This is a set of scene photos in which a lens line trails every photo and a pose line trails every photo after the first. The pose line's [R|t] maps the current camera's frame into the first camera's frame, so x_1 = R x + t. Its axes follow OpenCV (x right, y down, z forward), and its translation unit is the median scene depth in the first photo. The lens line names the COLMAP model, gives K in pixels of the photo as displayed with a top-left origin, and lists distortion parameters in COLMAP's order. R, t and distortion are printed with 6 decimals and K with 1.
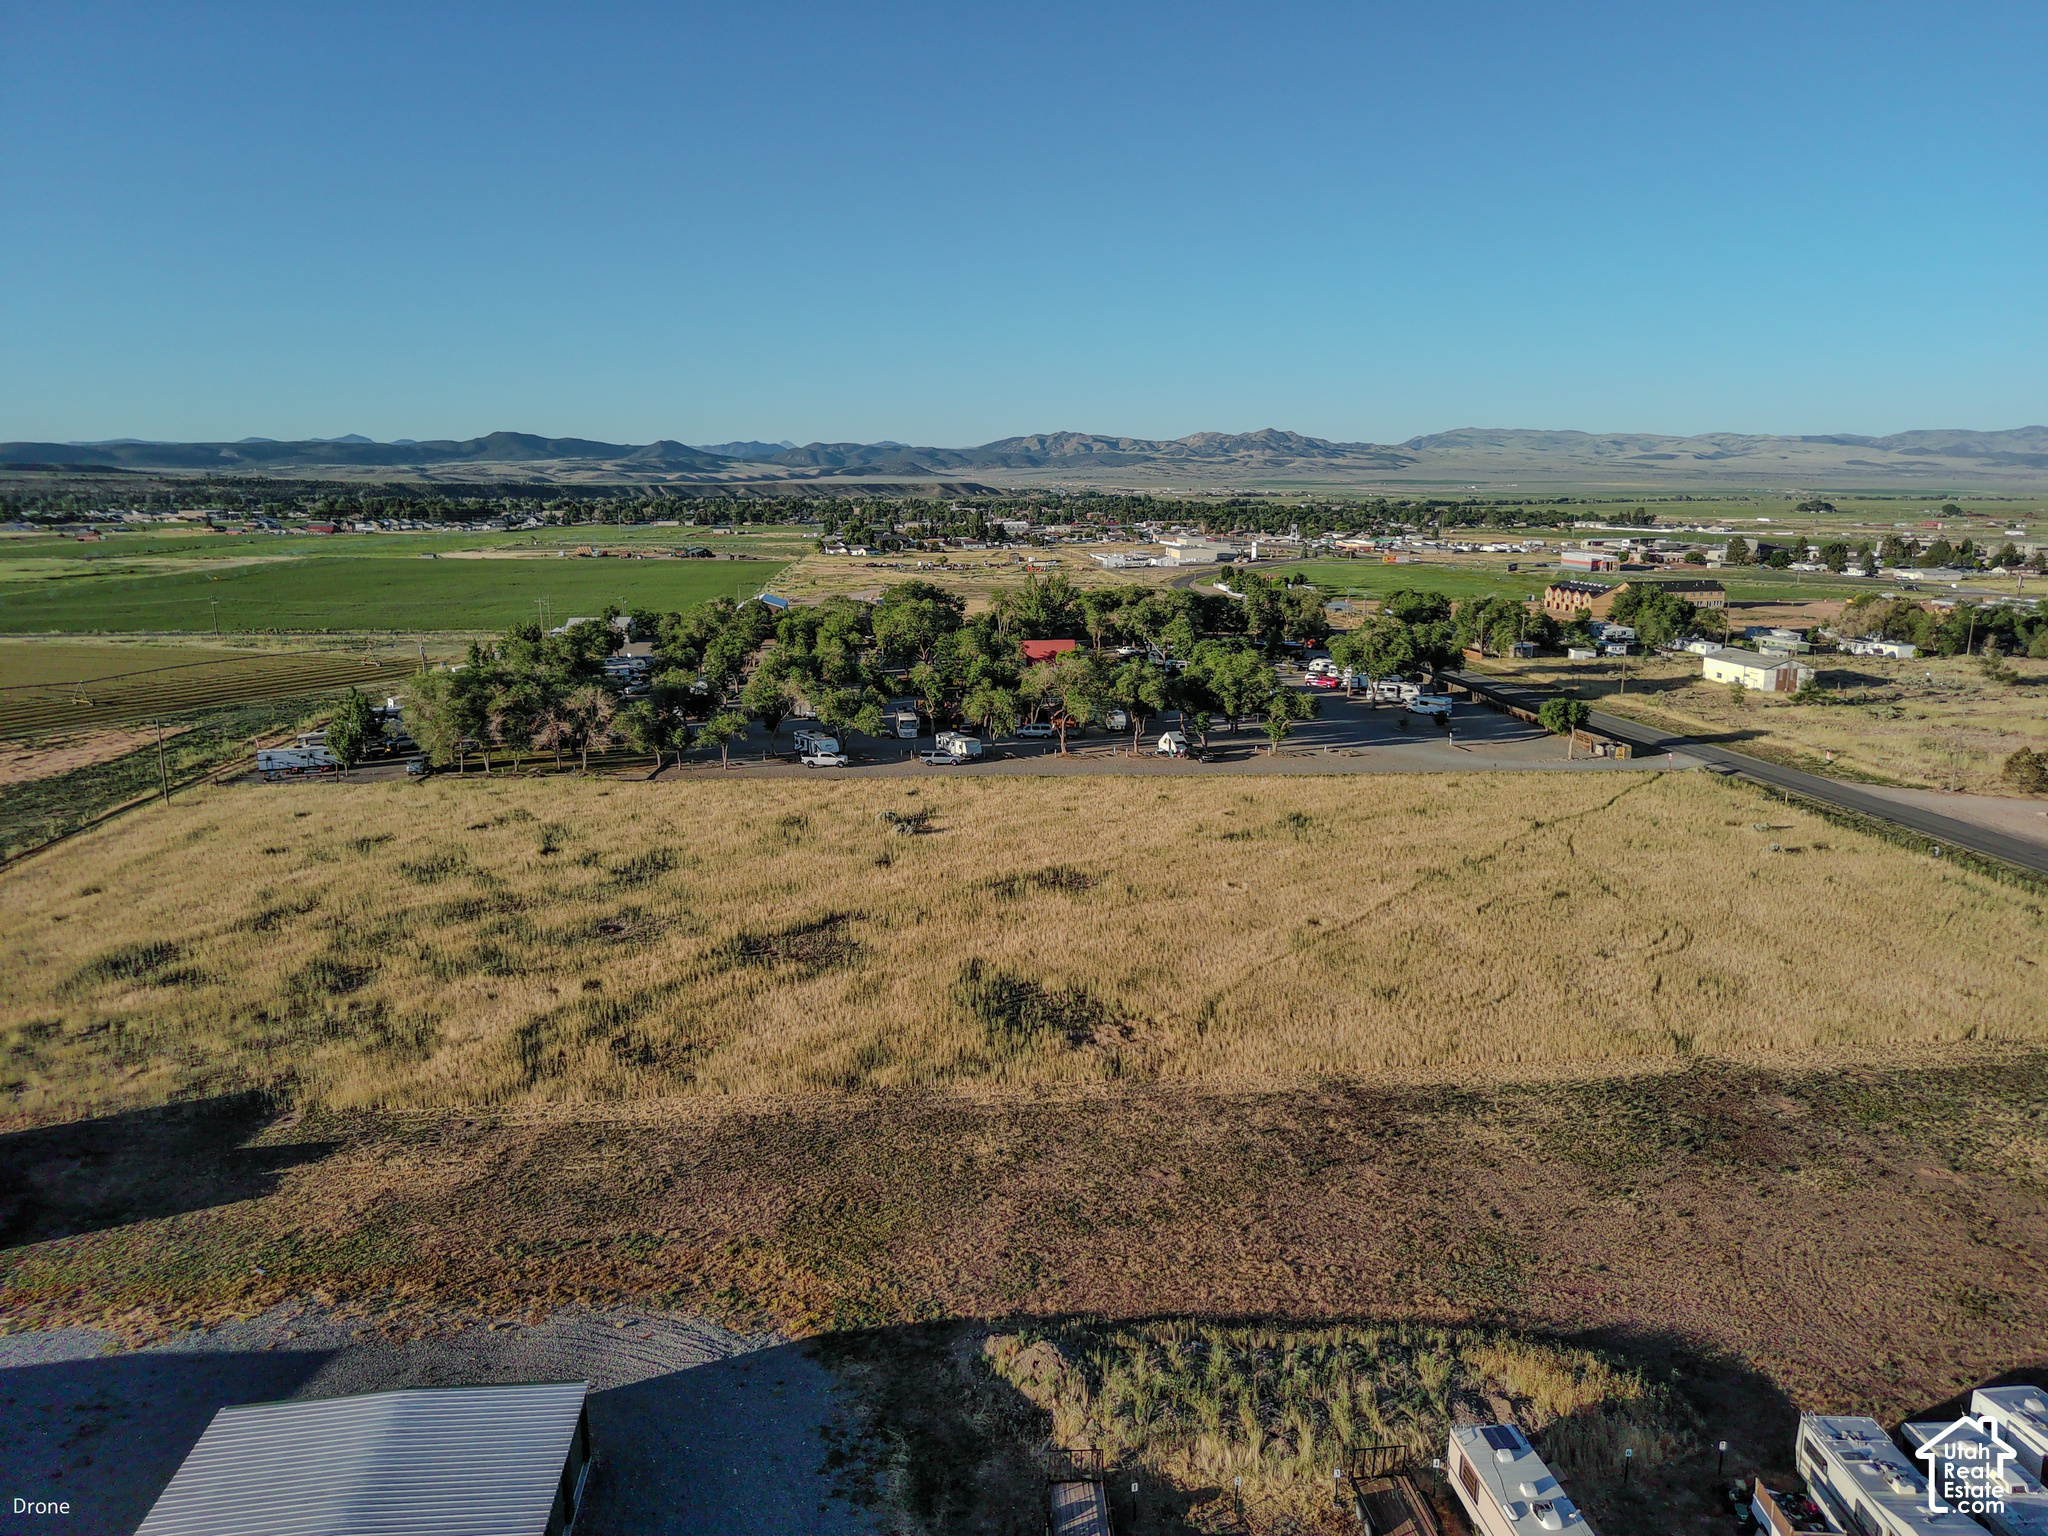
lens RADIAL K [[1375.0, 0, 1012.9], [0, 1375.0, 769.7], [0, 0, 1]] dist [0.024202, -0.023267]
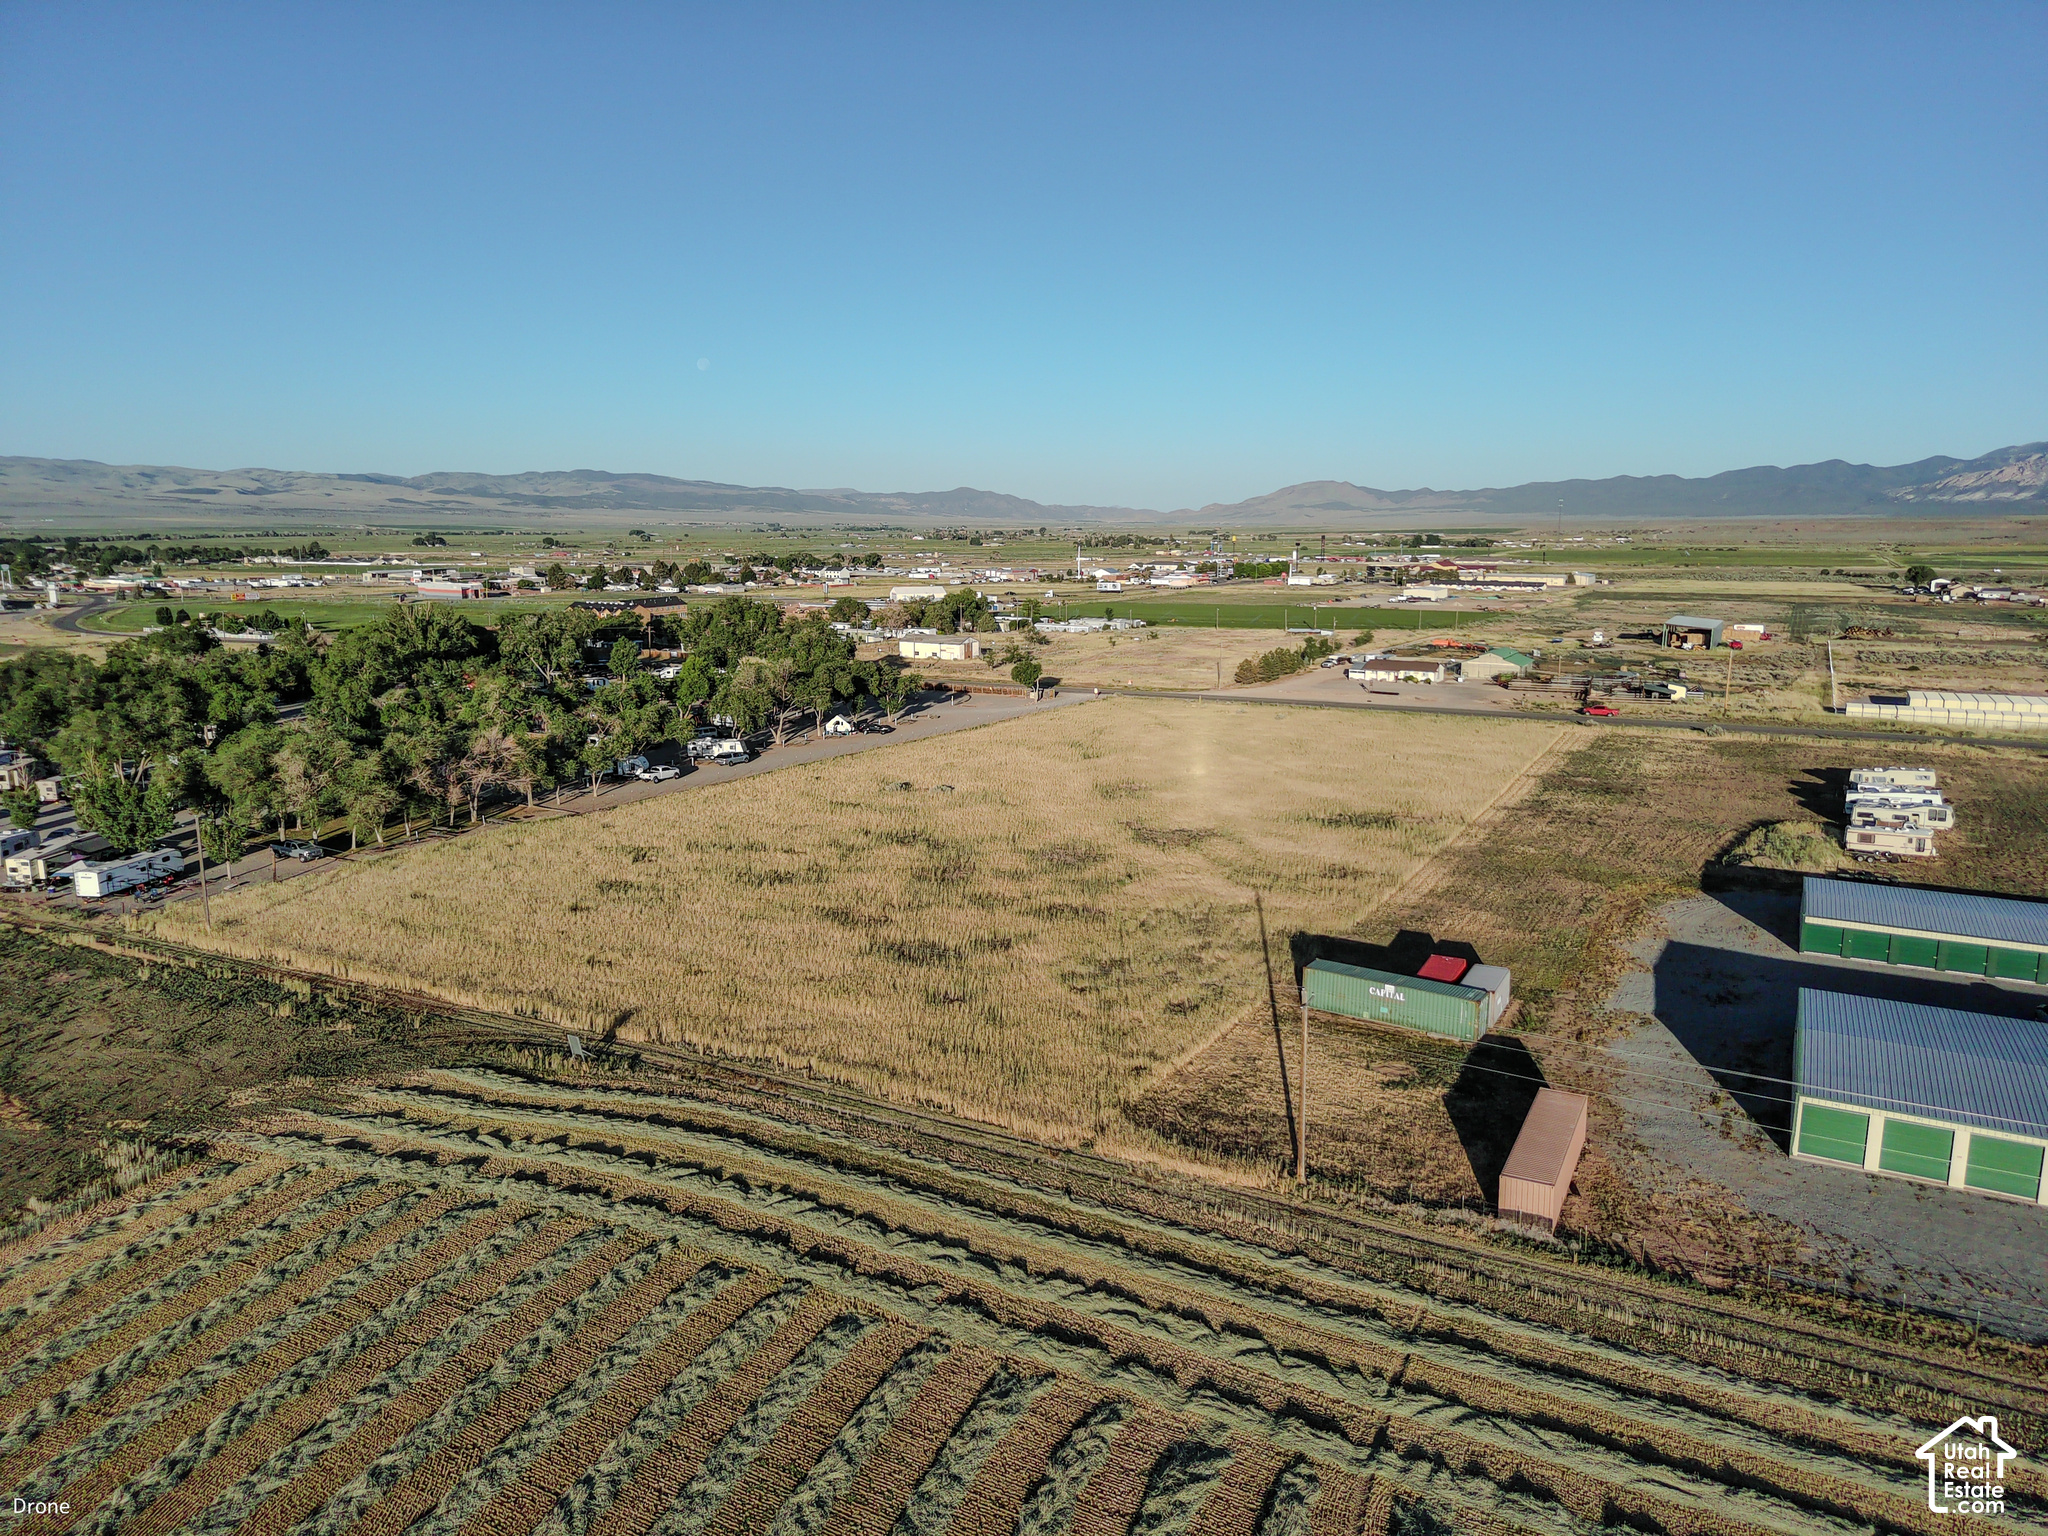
lens RADIAL K [[1375.0, 0, 1048.1], [0, 1375.0, 769.3], [0, 0, 1]] dist [0.024202, -0.023267]
pose [[0.563409, -0.146089, 0.813159, -0.776821], [0.166874, 0.984079, 0.061174, -0.019897], [-0.809150, 0.101229, 0.578817, 0.191707]]
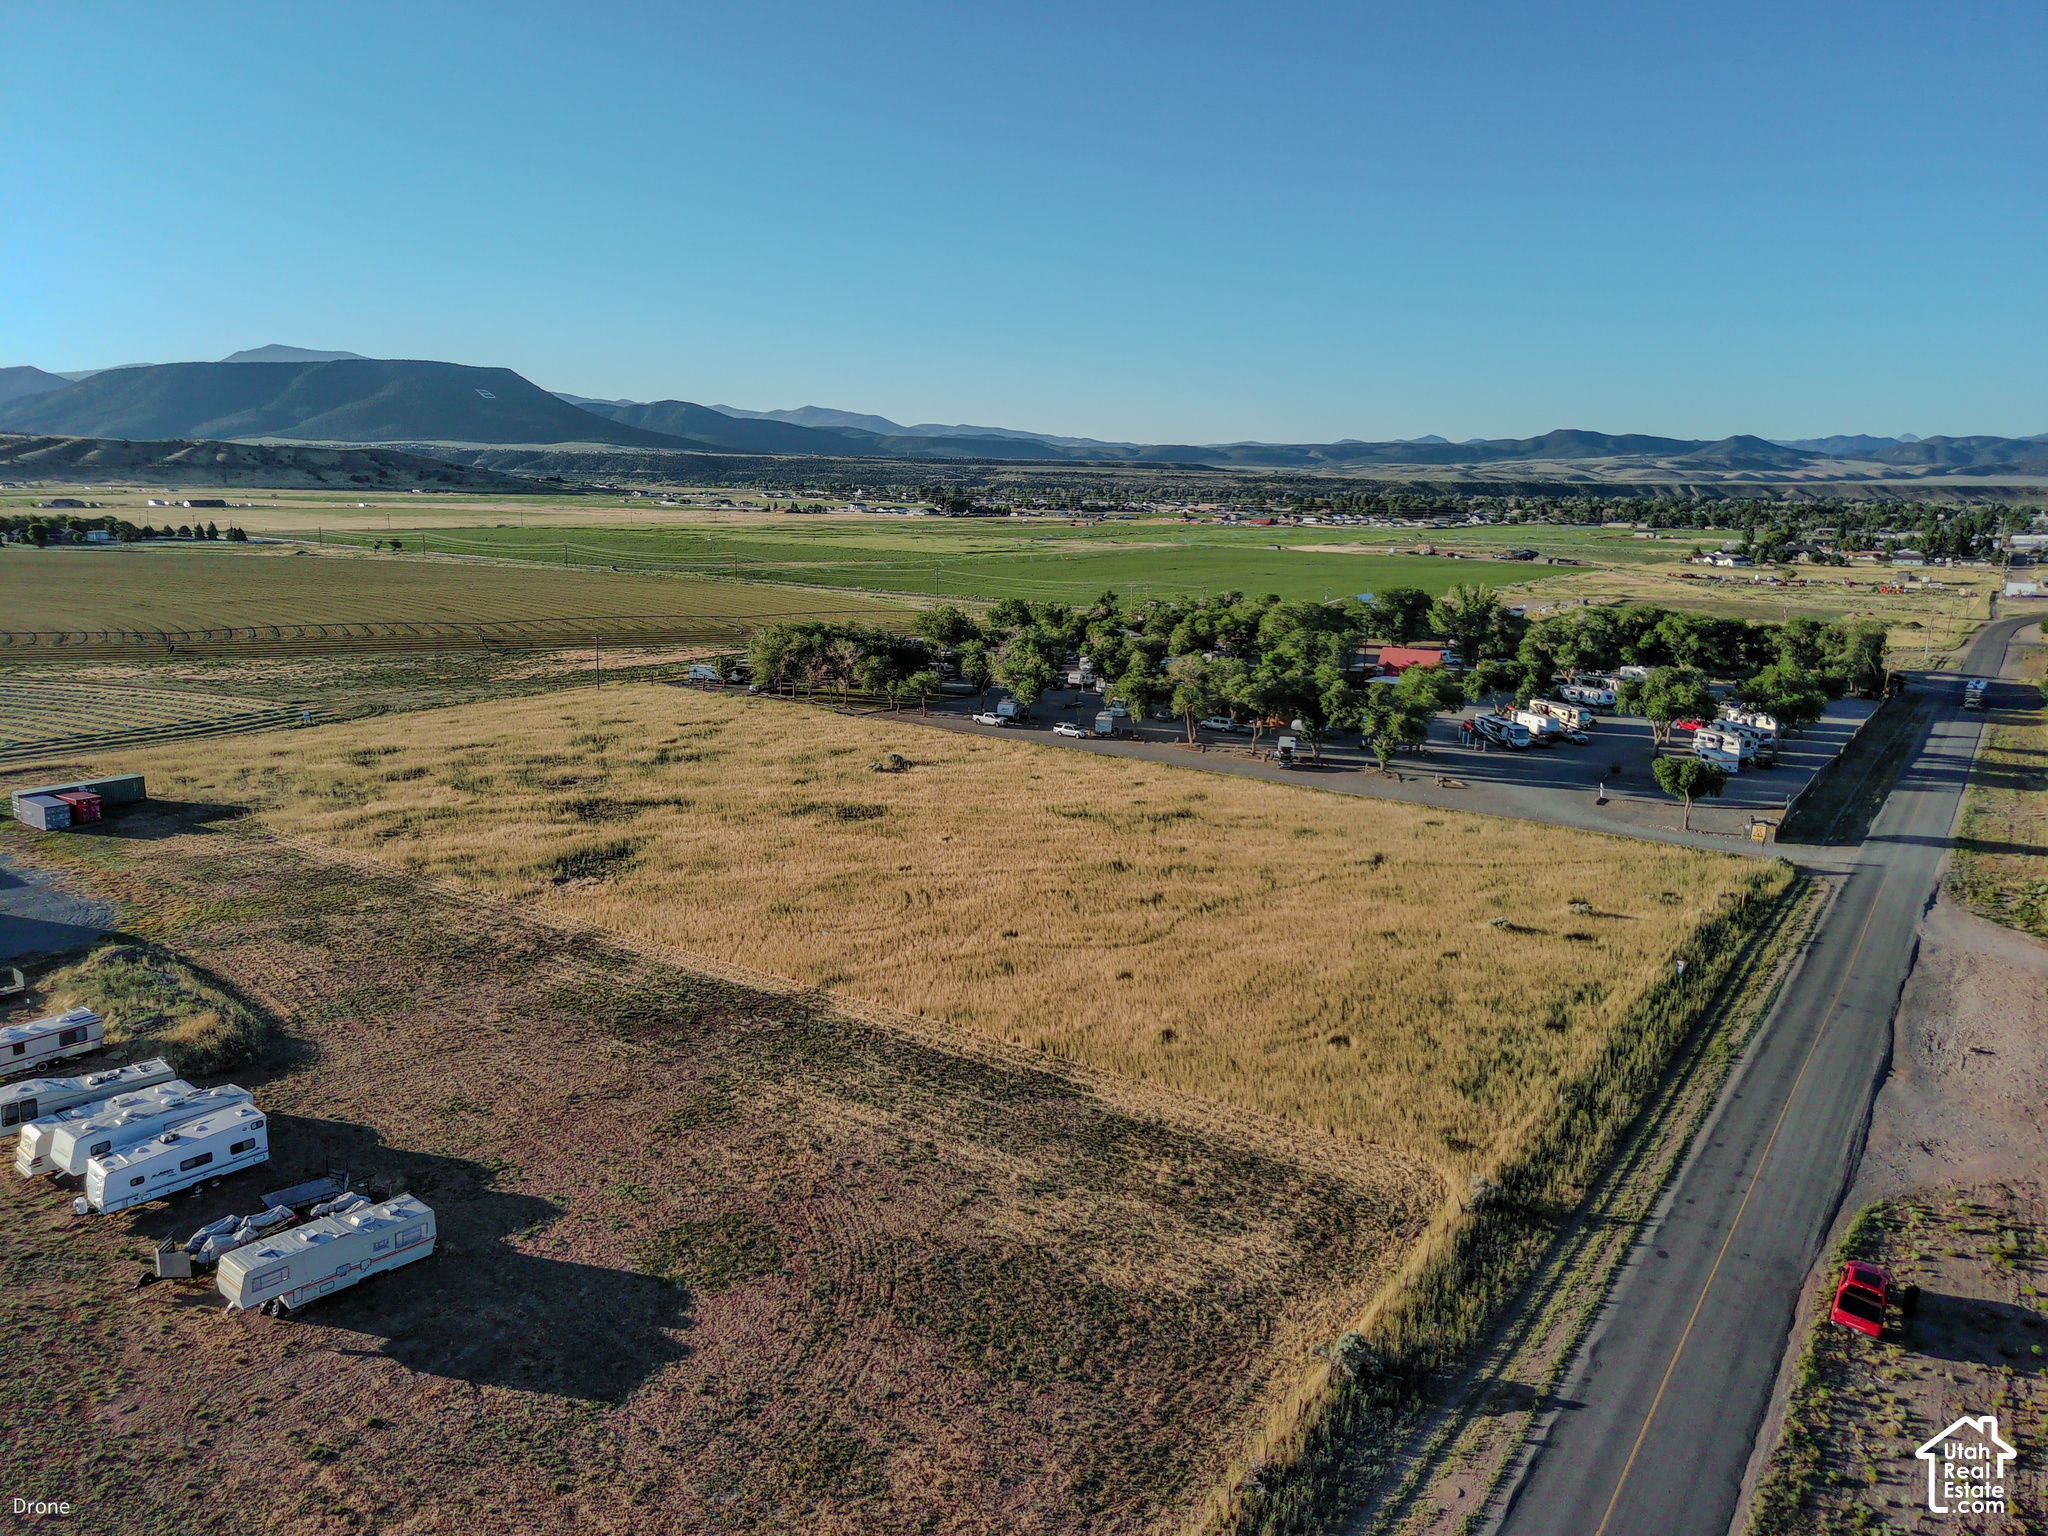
lens RADIAL K [[1375.0, 0, 1030.0], [0, 1375.0, 762.2], [0, 0, 1]] dist [0.024202, -0.023267]
pose [[0.757490, 0.140180, -0.637619, 0.663410], [-0.142684, 0.988612, 0.047837, -0.032629], [0.637064, 0.054742, 0.768865, 0.100331]]
